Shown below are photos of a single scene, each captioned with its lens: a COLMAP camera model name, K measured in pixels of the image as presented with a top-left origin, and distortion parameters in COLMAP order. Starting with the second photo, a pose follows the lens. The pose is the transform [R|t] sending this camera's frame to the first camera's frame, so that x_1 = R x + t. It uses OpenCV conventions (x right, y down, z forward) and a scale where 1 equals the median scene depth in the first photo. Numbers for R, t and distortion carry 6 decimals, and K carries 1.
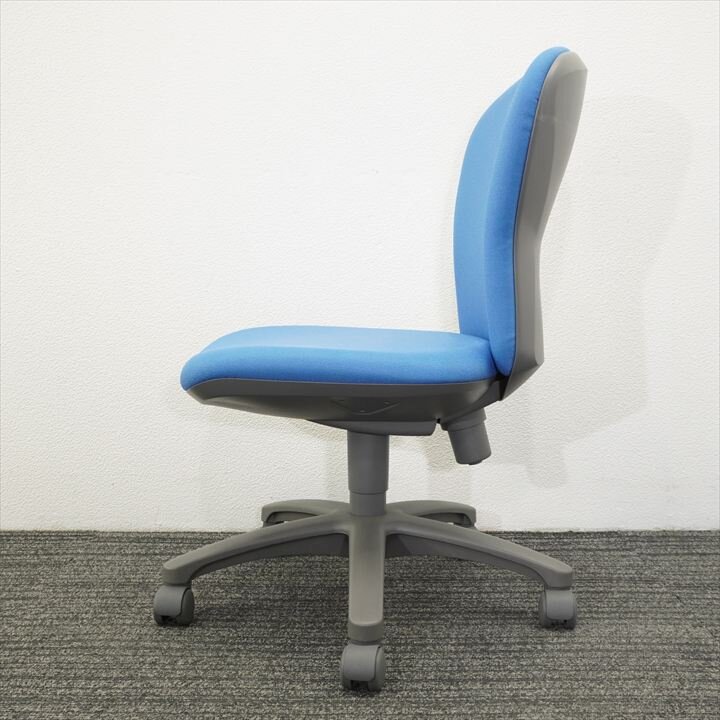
lens RADIAL K [[967.0, 0, 360.0], [0, 967.0, 360.0], [0, 0, 1]] dist [-0.005385, -0.009605]
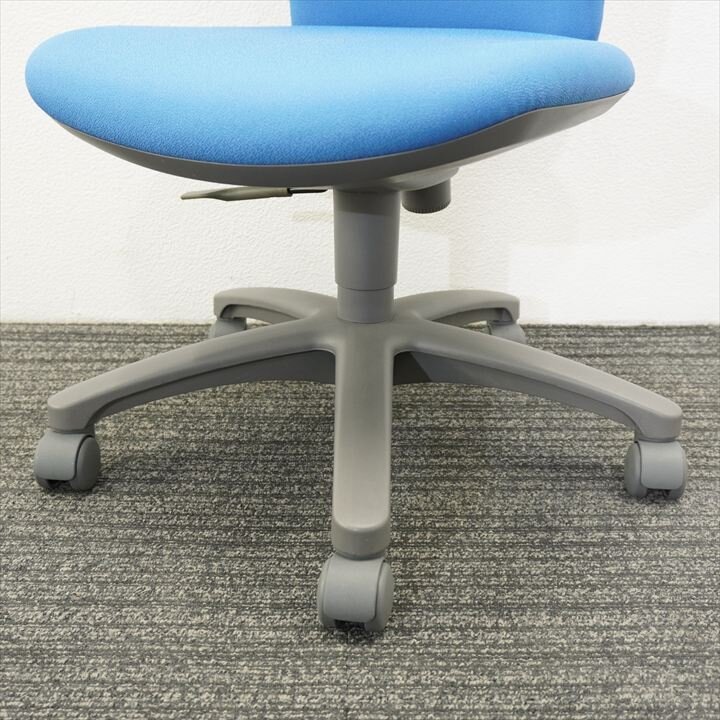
lens RADIAL K [[967.0, 0, 360.0], [0, 967.0, 360.0], [0, 0, 1]] dist [-0.005385, -0.009605]
pose [[0.999983, 0.004792, 0.003291, 0.002553], [-0.005494, 0.964132, 0.265365, 0.014355], [-0.001901, -0.265379, 0.964142, 0.397264]]
